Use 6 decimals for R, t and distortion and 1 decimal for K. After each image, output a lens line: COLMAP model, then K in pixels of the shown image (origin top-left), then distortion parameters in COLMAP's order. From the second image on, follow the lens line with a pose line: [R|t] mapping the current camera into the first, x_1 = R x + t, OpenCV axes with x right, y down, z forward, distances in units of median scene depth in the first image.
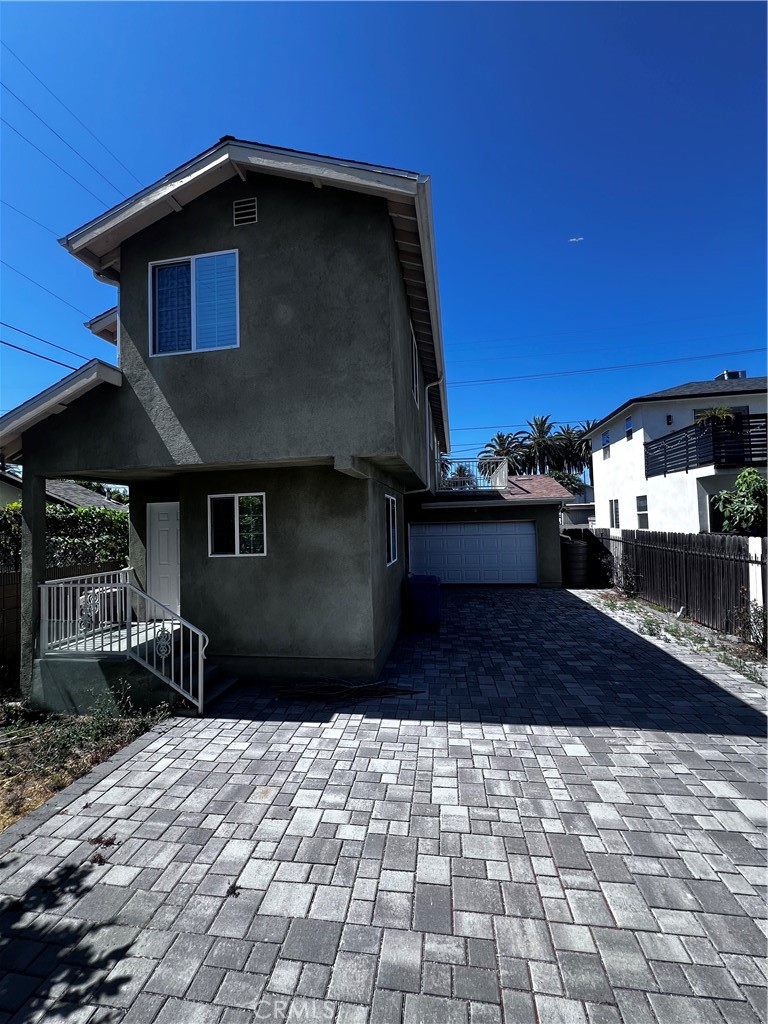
lens RADIAL K [[411.4, 0, 383.3], [0, 411.4, 508.9], [0, 0, 1]] dist [-0.000442, 0.000254]
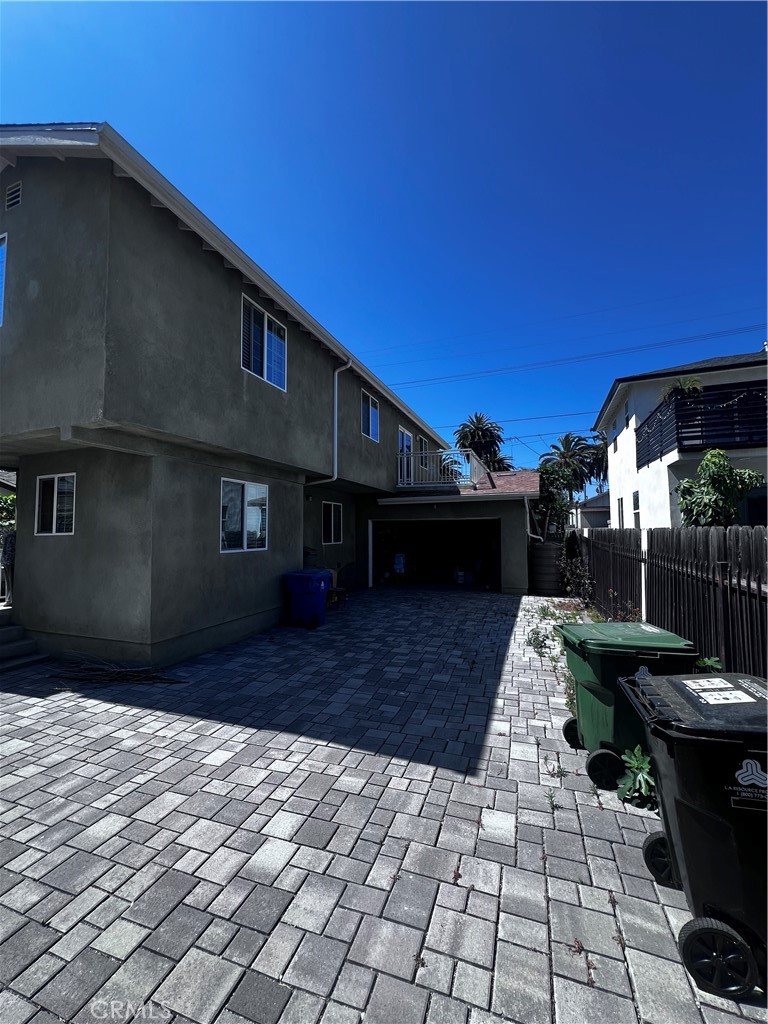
lens RADIAL K [[410.4, 0, 385.1], [0, 410.4, 508.9], [0, 0, 1]] dist [-0.001339, 0.000986]
pose [[0.980981, 0.008922, -0.193899, 0.750524], [-0.012435, 0.999780, -0.016907, 0.065748], [0.193706, 0.018997, 0.980876, 0.177815]]
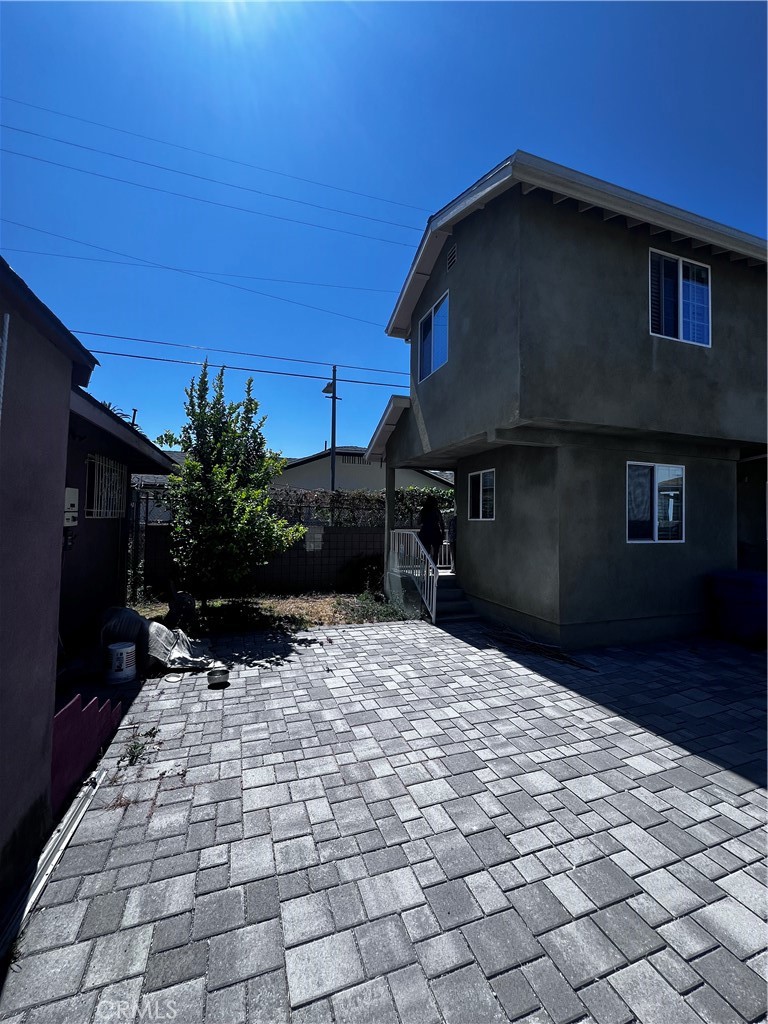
lens RADIAL K [[410.4, 0, 385.1], [0, 410.4, 508.9], [0, 0, 1]] dist [-0.001339, 0.000986]
pose [[0.474740, 0.012699, -0.880034, 0.711042], [0.003699, 0.999858, 0.016423, 0.067336], [0.880118, -0.011052, 0.474626, 0.159454]]
